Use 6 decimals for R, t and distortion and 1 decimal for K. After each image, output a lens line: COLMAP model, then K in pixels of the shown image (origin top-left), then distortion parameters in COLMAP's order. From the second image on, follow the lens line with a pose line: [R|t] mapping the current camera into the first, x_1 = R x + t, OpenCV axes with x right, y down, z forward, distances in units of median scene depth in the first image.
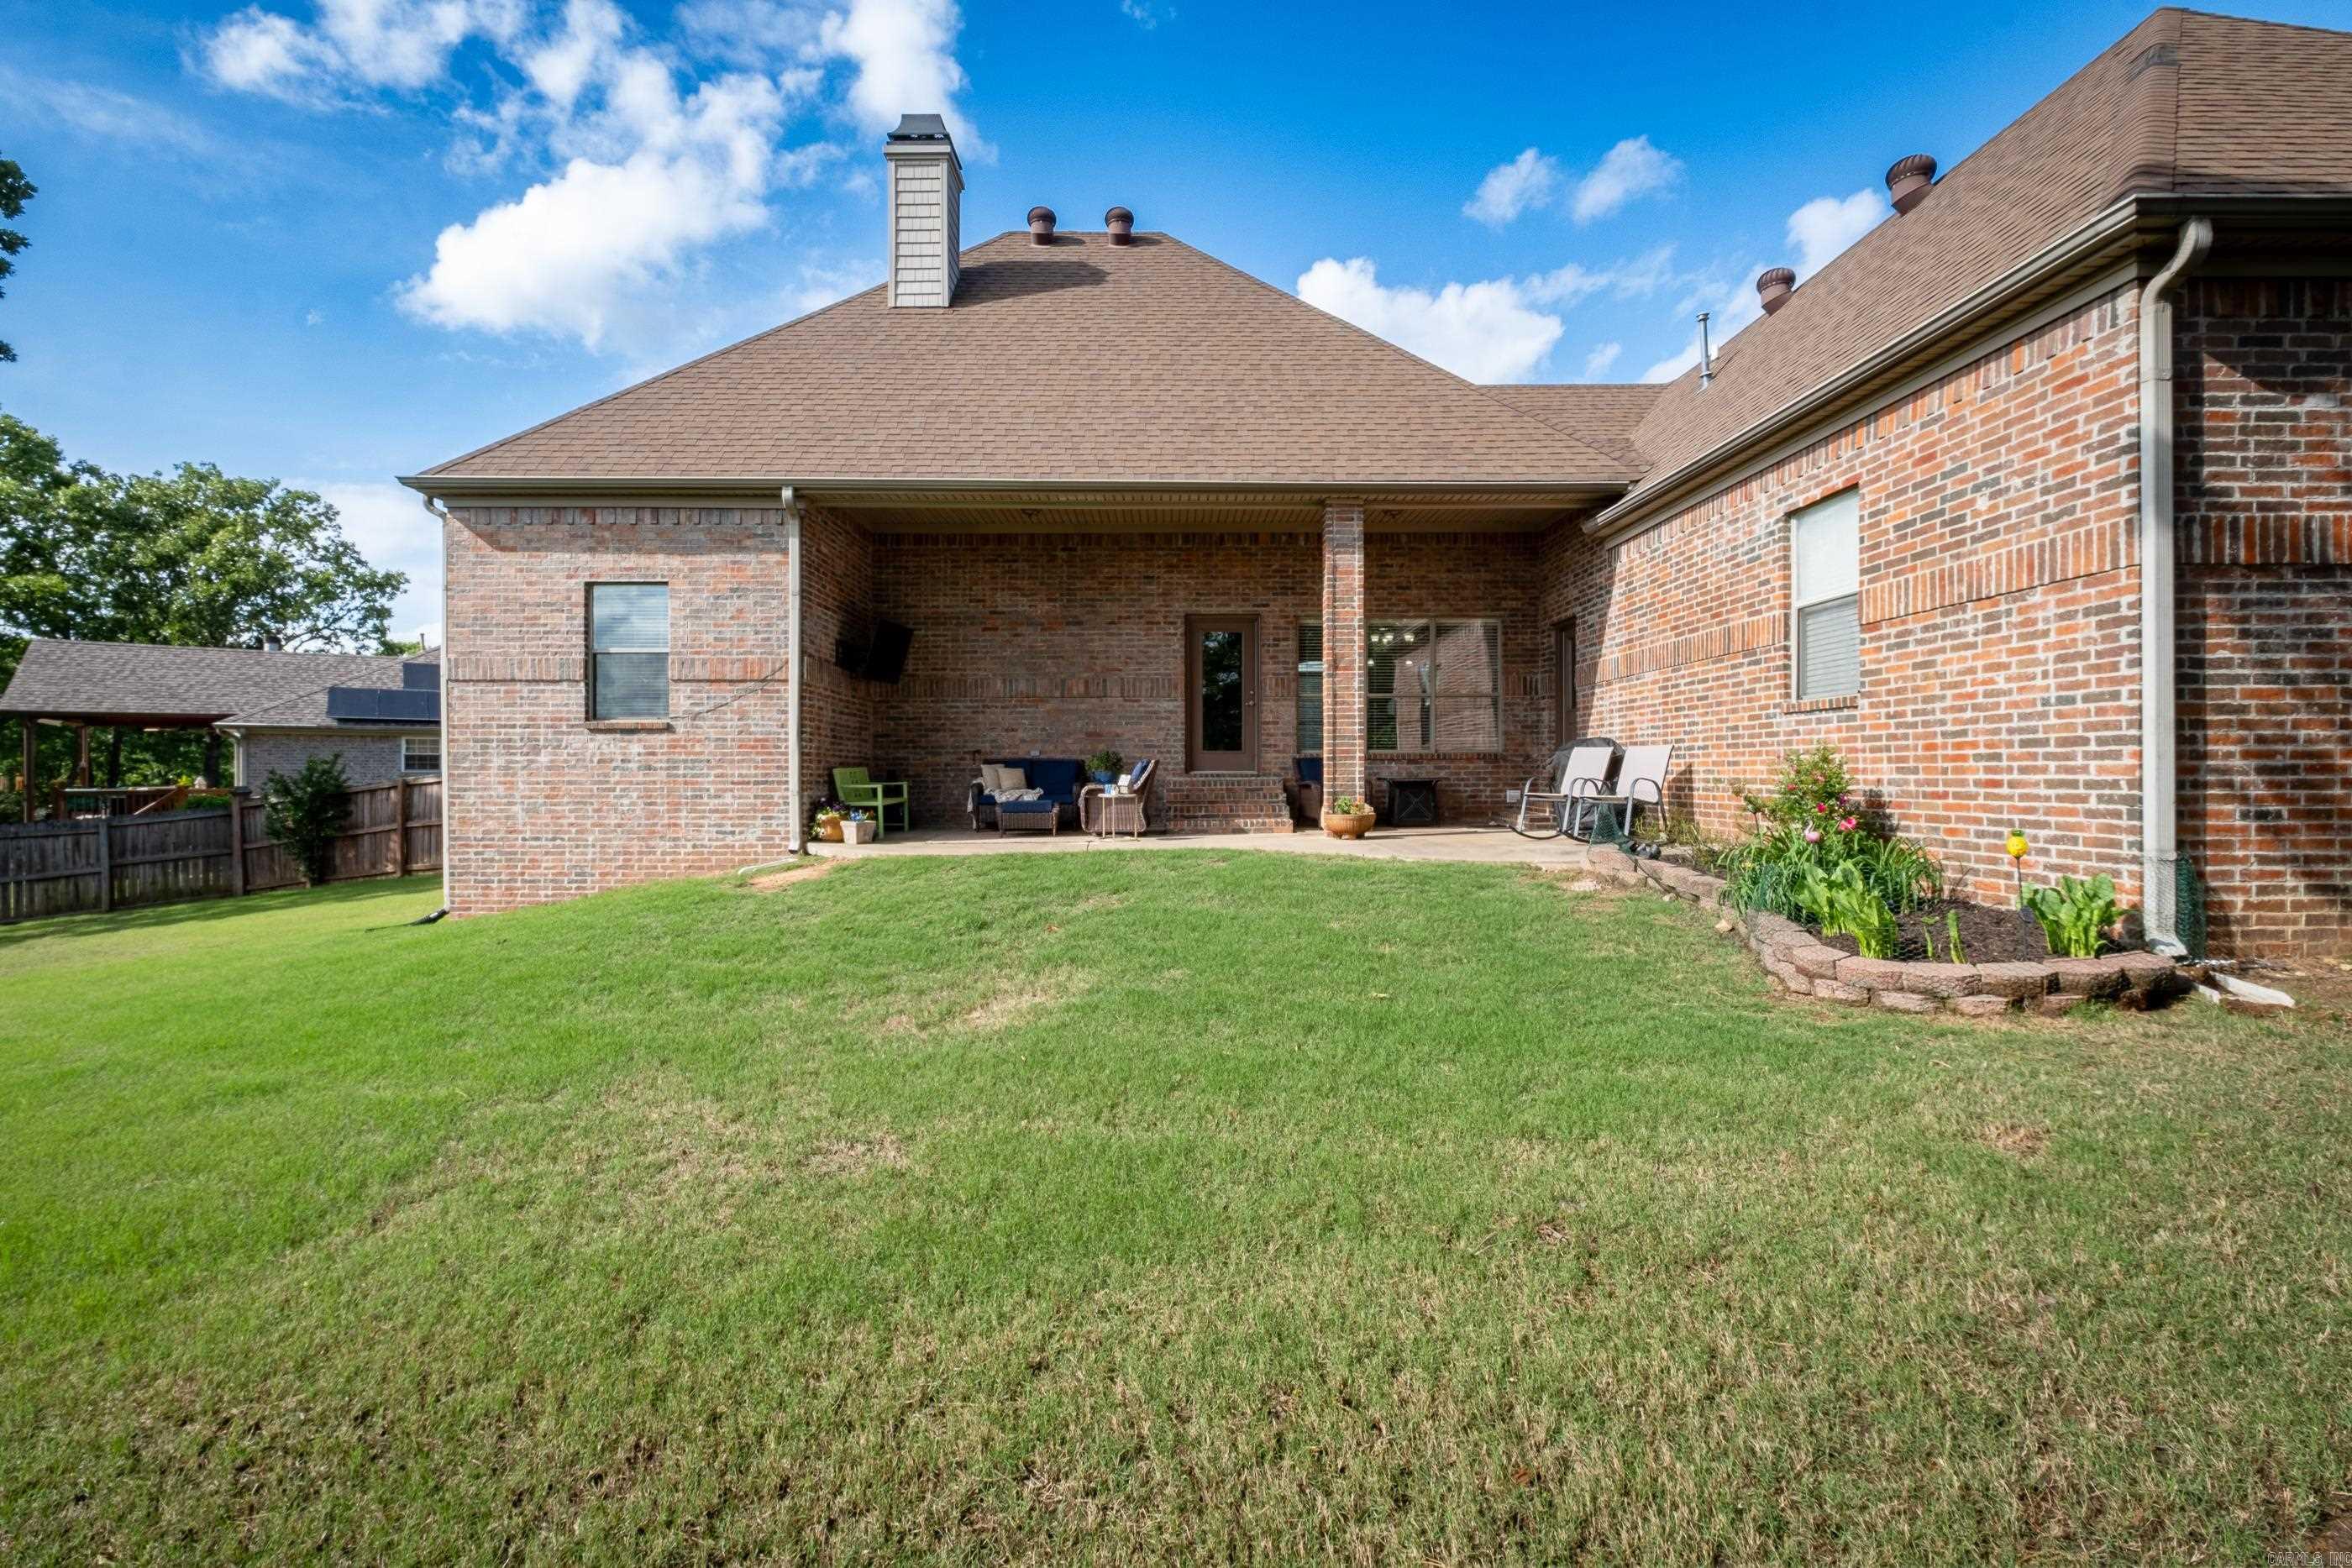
lens RADIAL K [[1029.7, 0, 1197.4], [0, 1029.7, 775.2], [0, 0, 1]] dist [-0.002313, -0.000029]
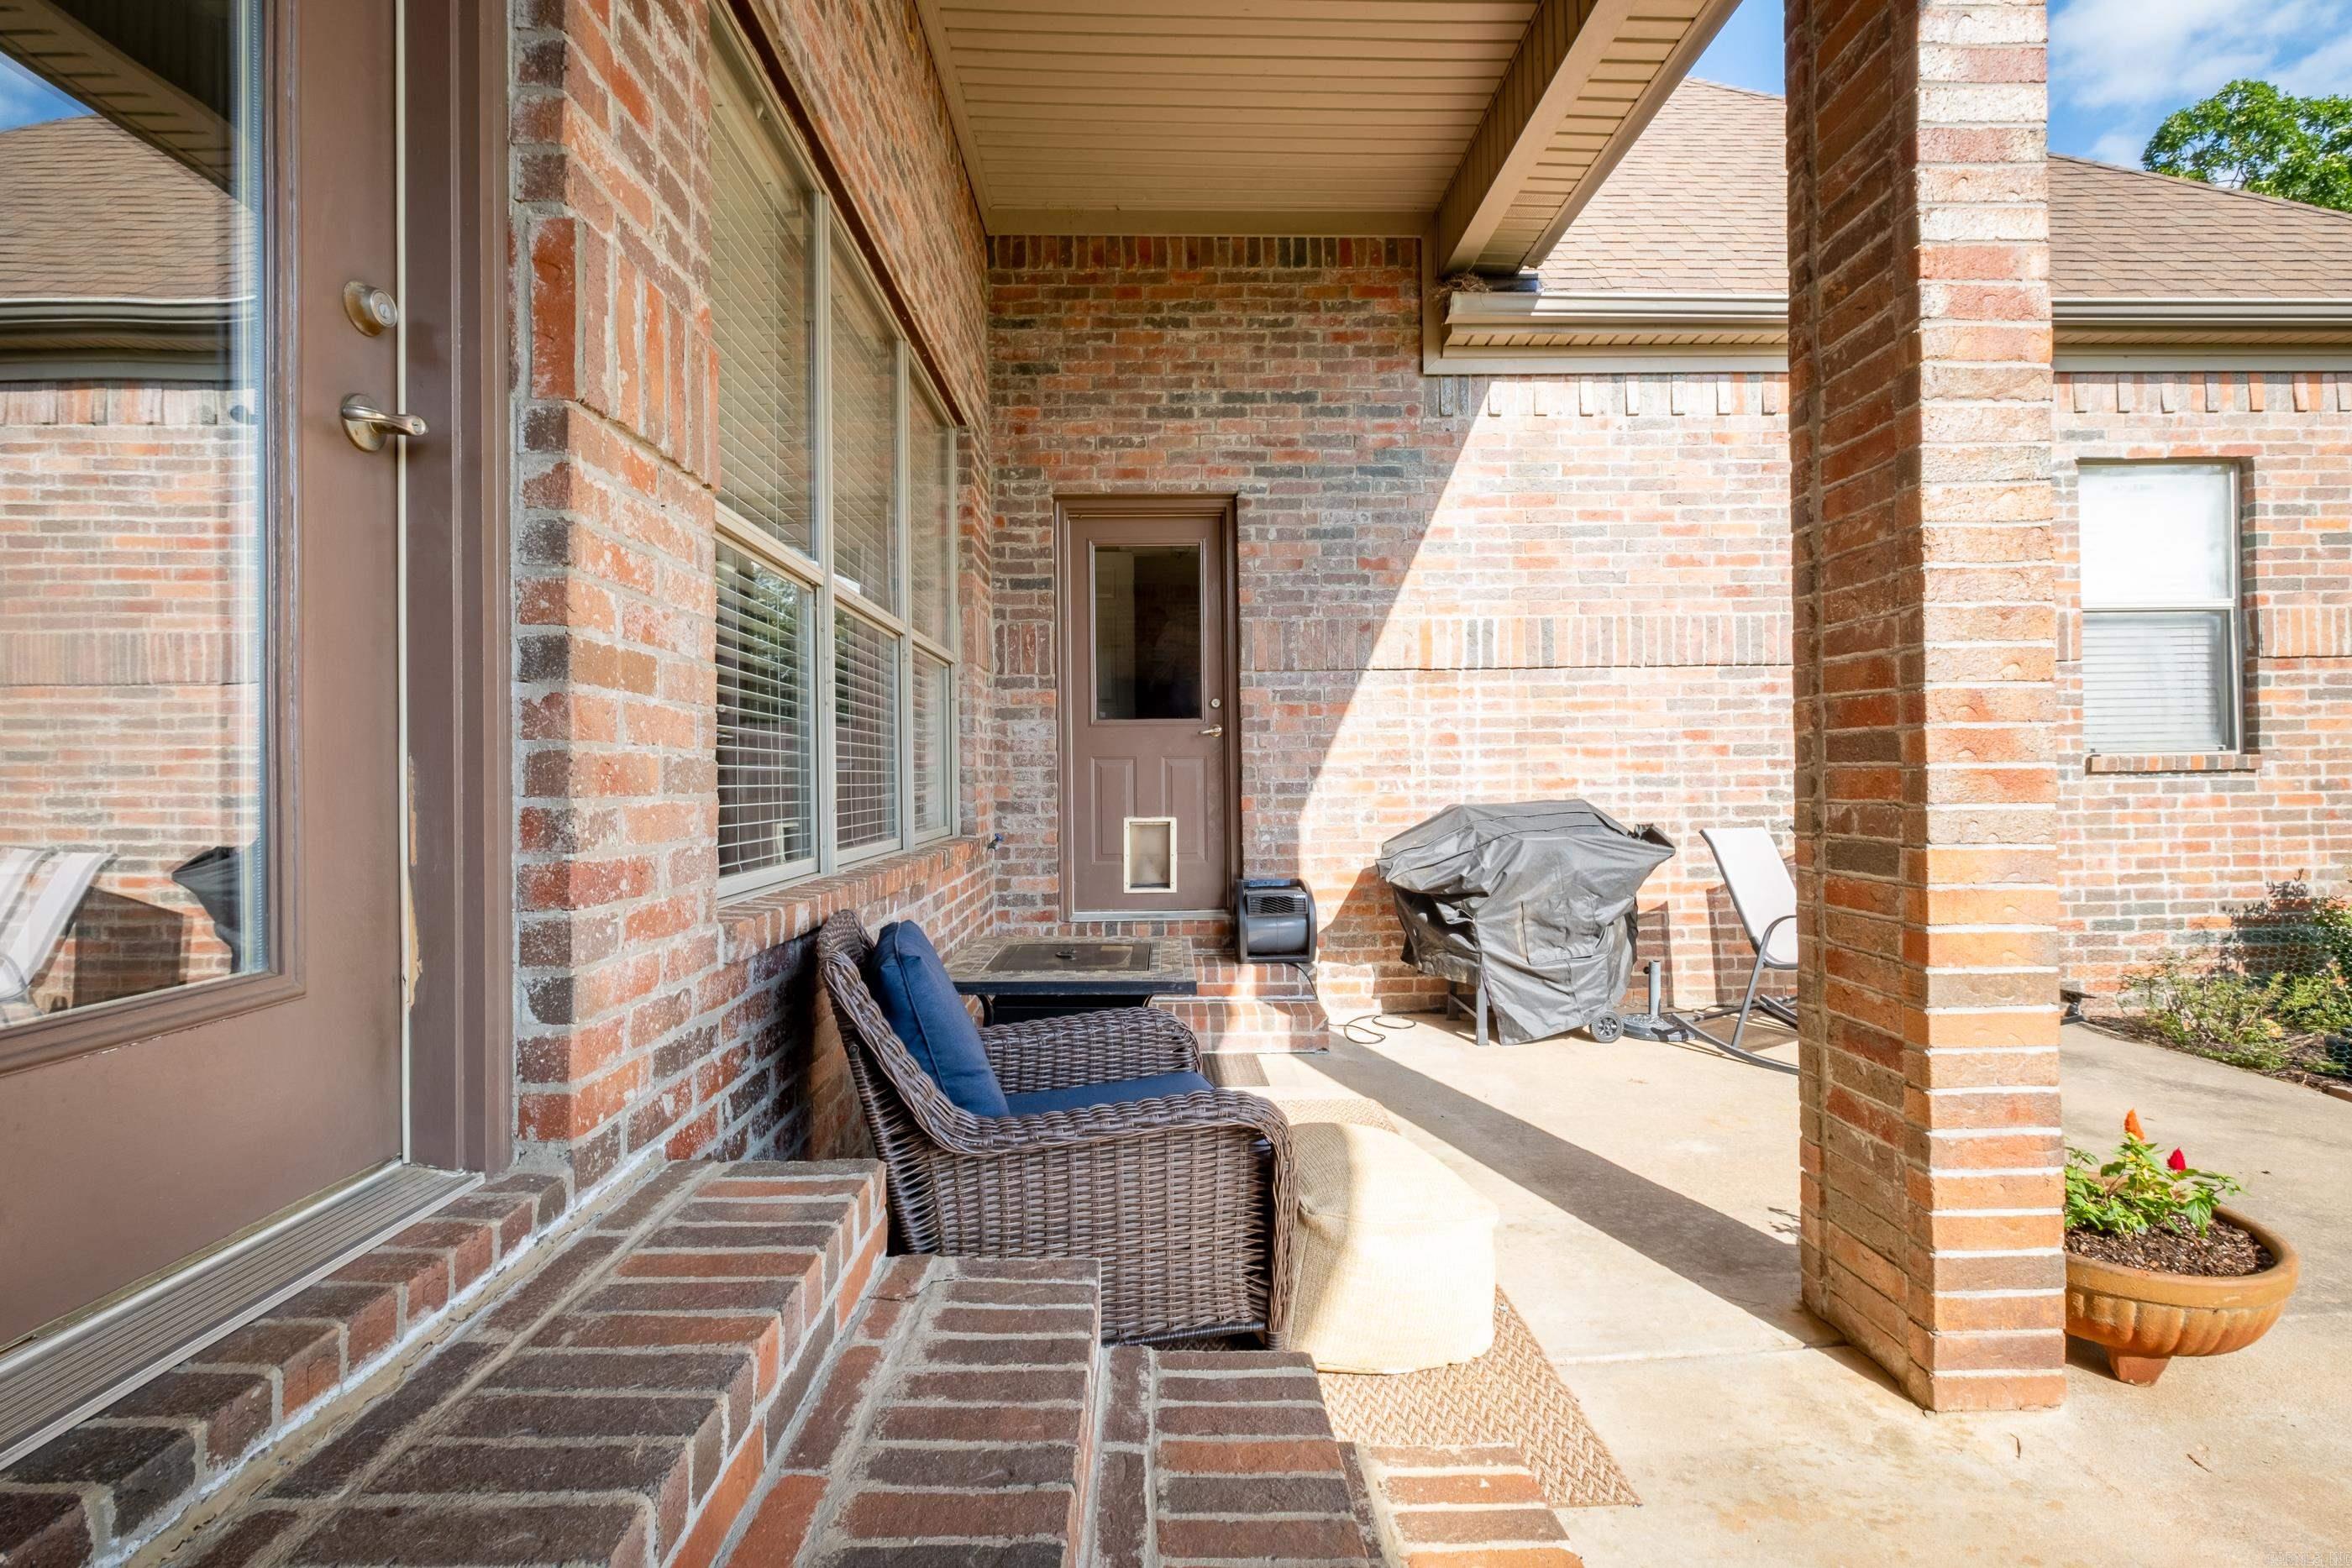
lens RADIAL K [[1058.3, 0, 1161.5], [0, 1058.3, 771.2], [0, 0, 1]] dist [-0.002392, 0.000245]
pose [[-0.004196, 0.012830, 0.999909, -0.081994], [0.017332, 0.999768, -0.012755, -0.065909], [-0.999841, 0.017277, -0.004418, 1.663350]]
